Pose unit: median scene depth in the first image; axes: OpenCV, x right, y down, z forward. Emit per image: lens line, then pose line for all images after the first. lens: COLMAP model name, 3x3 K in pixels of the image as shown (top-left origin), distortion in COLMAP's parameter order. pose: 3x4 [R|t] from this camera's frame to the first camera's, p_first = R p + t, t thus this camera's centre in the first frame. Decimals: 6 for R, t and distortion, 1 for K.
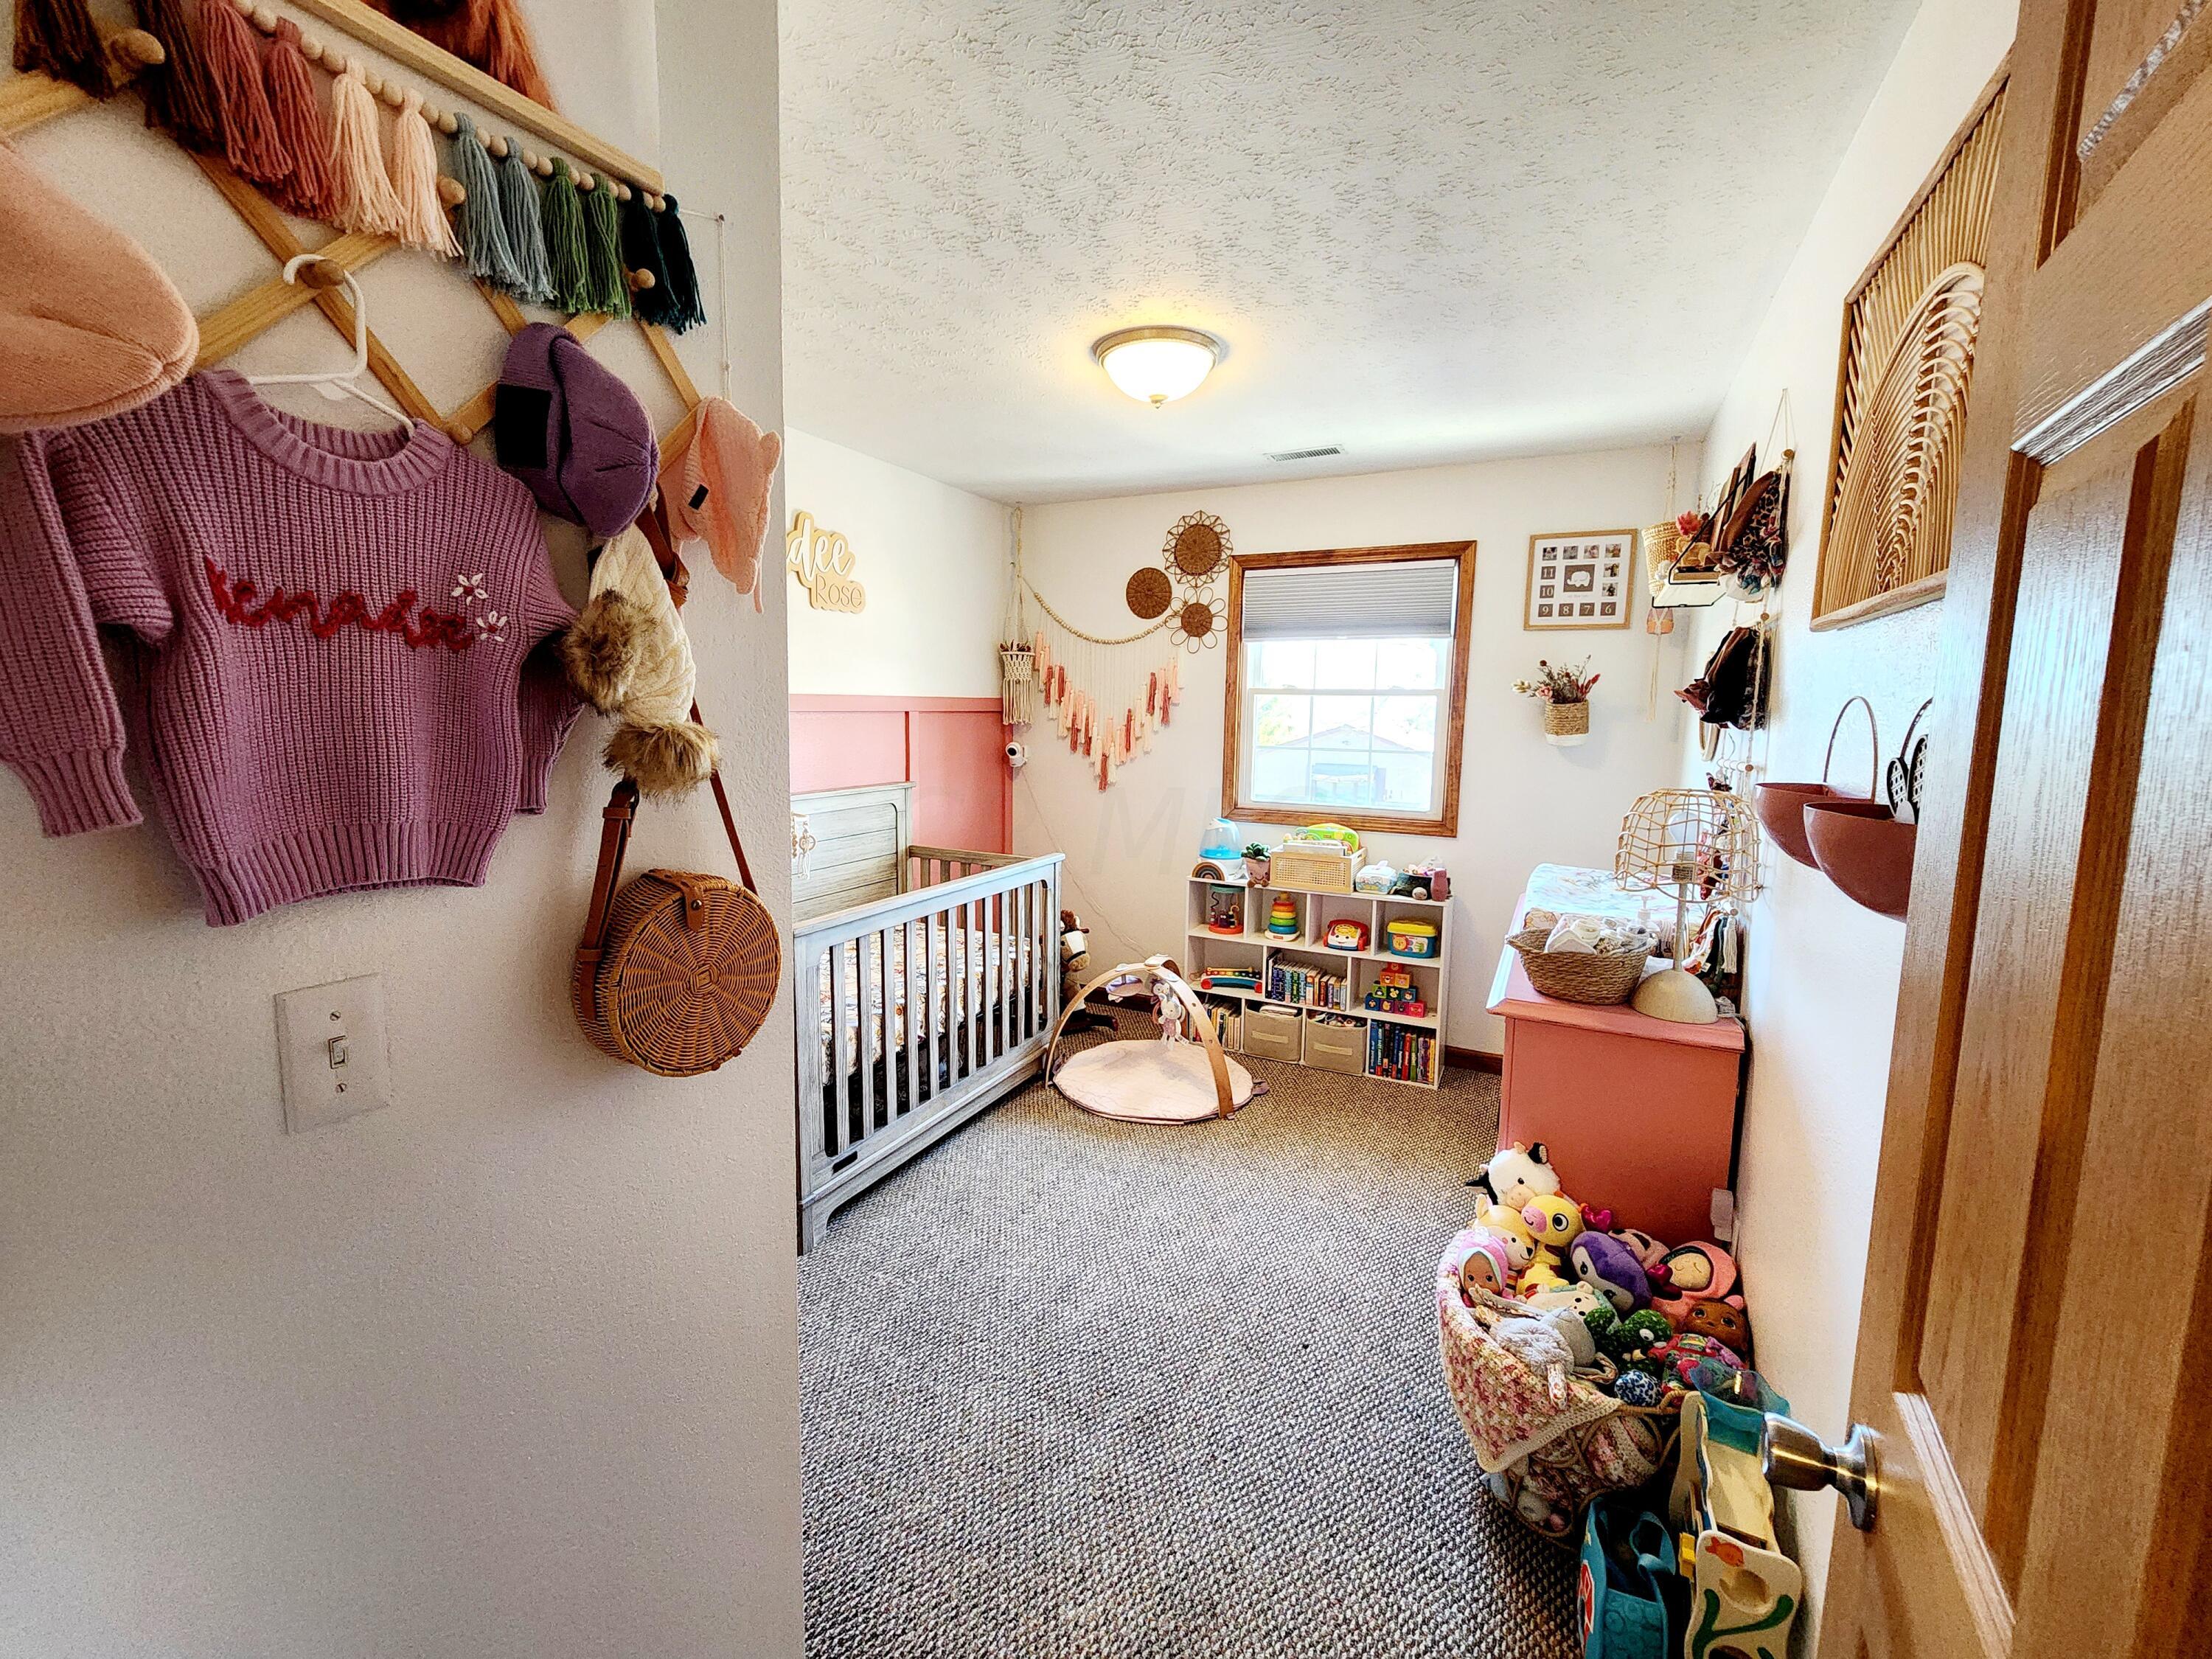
lens RADIAL K [[914.2, 0, 1105.2], [0, 914.2, 830.3], [0, 0, 1]] dist [-0.004890, 0.001889]
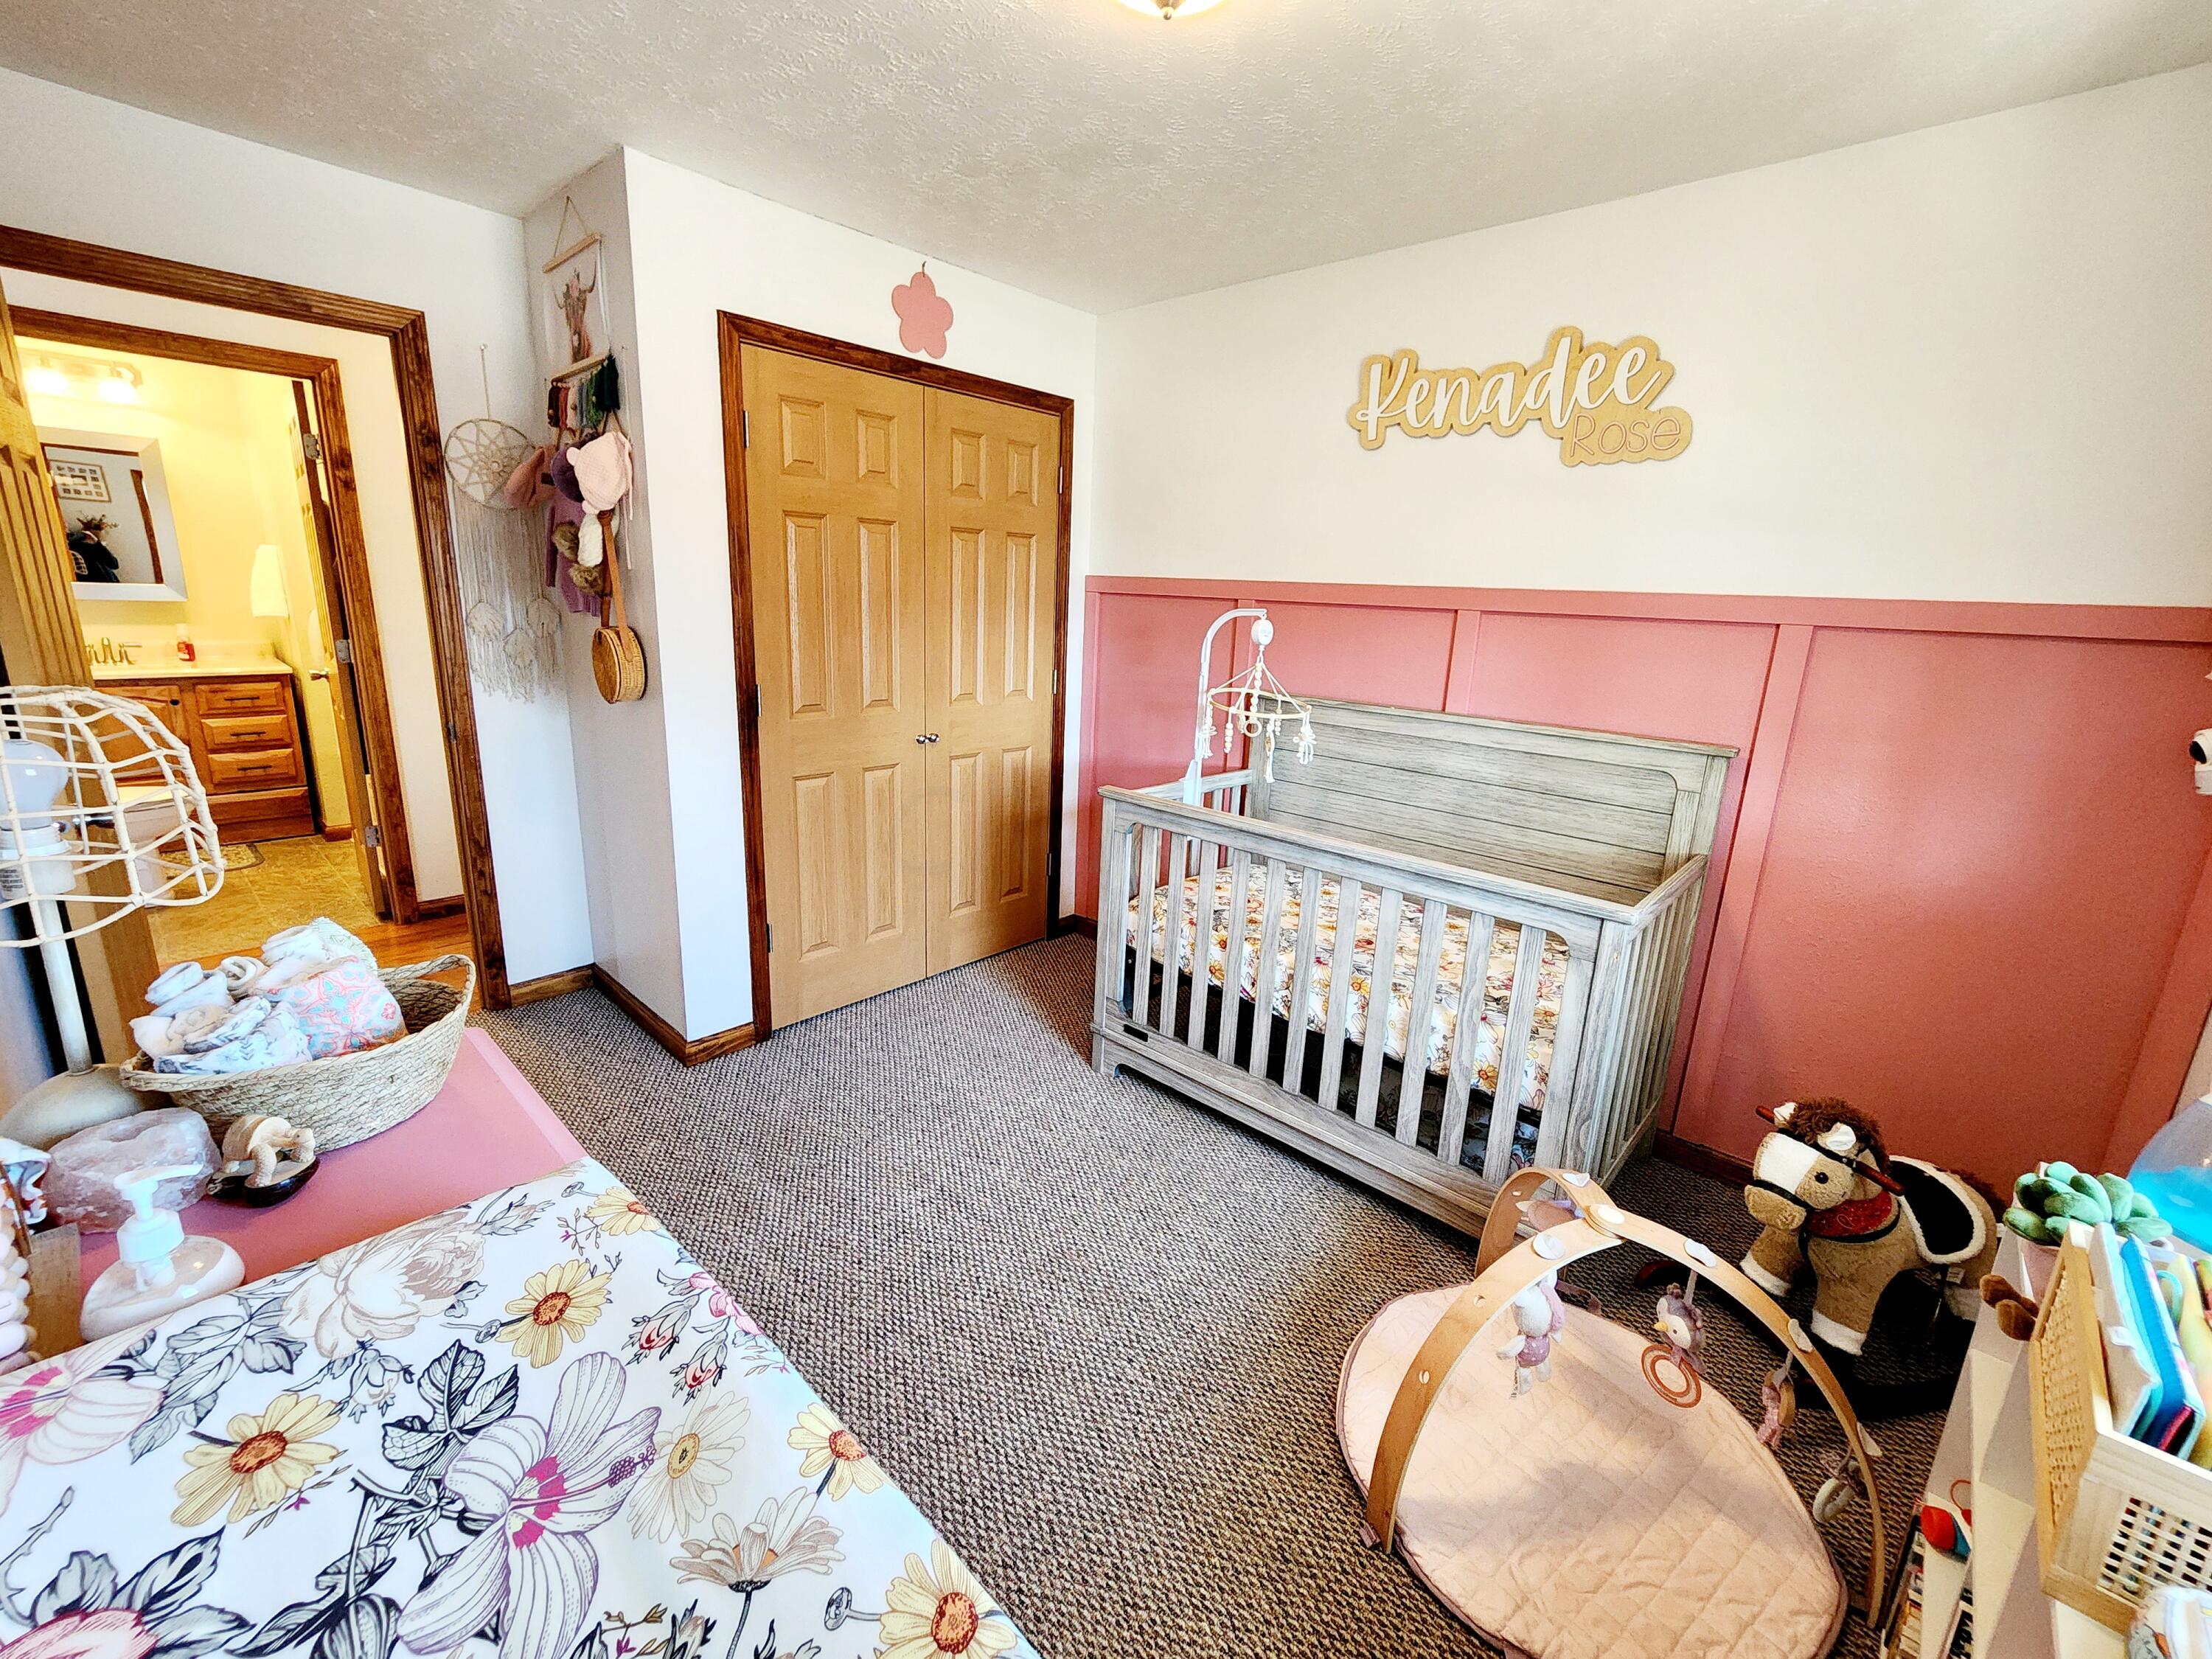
lens RADIAL K [[914.2, 0, 1110.3], [0, 914.2, 818.2], [0, 0, 1]] dist [-0.004890, 0.001889]
pose [[-0.269493, 0.214227, -0.938872, 0.489314], [-0.174279, 0.947994, 0.266333, -0.107164], [0.947101, 0.235401, -0.218142, 0.858729]]
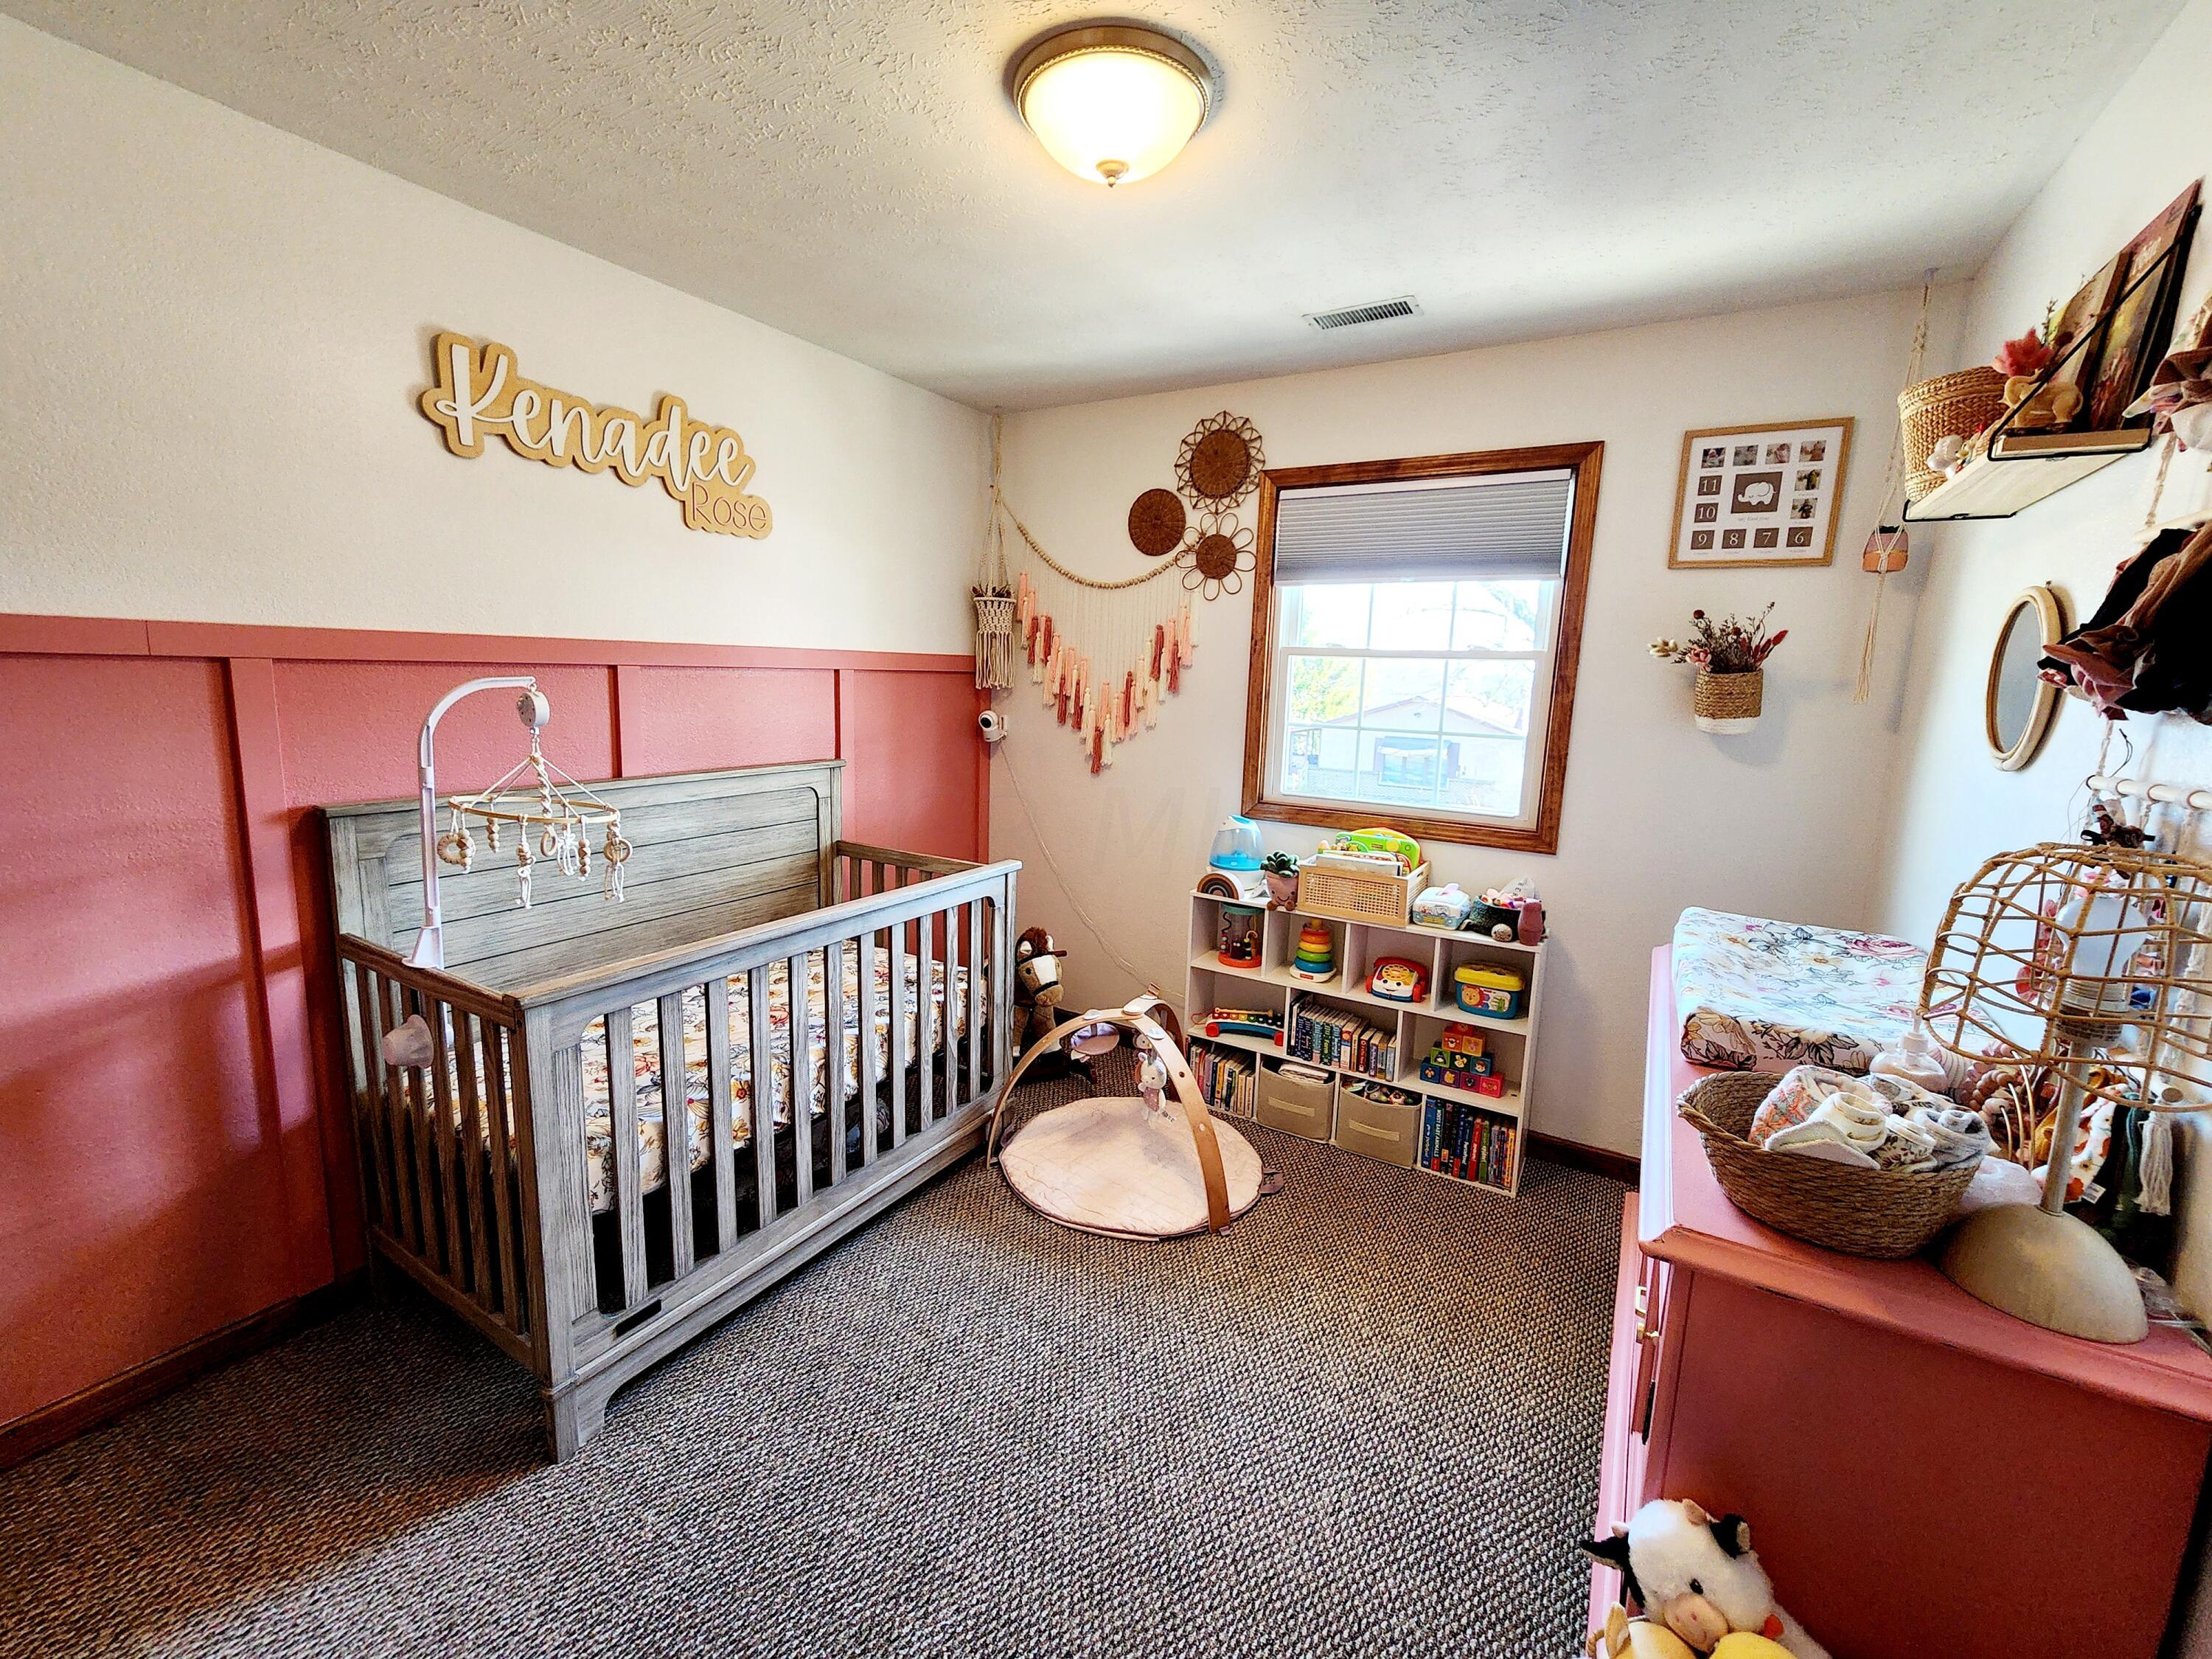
lens RADIAL K [[914.2, 0, 1102.8], [0, 914.2, 824.5], [0, 0, 1]] dist [-0.004890, 0.001889]
pose [[0.996976, 0.029193, -0.072013, 0.079249], [-0.027018, 0.999155, 0.030983, -0.031357], [0.072857, -0.028944, 0.996922, 0.260725]]
